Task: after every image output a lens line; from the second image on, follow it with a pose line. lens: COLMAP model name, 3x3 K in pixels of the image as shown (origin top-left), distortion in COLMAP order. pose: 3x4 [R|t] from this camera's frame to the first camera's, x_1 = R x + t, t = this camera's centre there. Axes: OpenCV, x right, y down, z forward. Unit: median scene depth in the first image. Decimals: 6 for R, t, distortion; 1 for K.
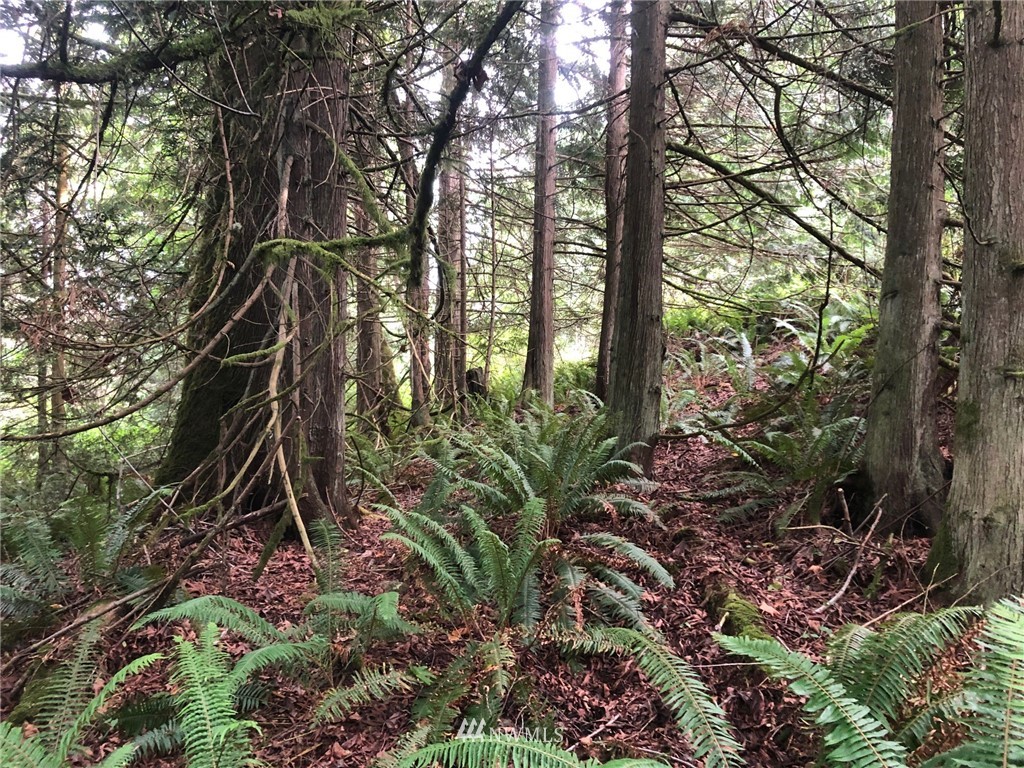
lens RADIAL K [[817.0, 0, 508.3], [0, 817.0, 383.0], [0, 0, 1]] dist [0.011168, -0.055446]
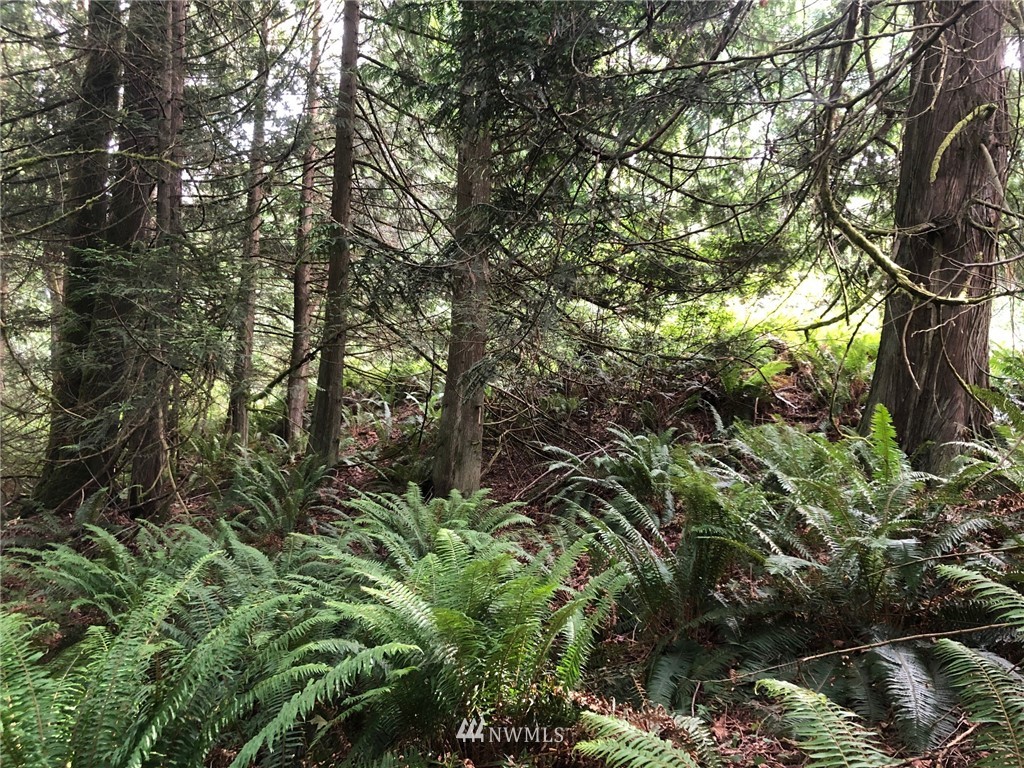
lens RADIAL K [[817.0, 0, 509.1], [0, 817.0, 381.9], [0, 0, 1]] dist [0.011168, -0.055446]
pose [[0.909488, 0.048038, 0.412946, -0.128999], [-0.029614, 0.998264, -0.050905, -0.022747], [-0.414675, 0.034069, 0.909332, -0.464488]]
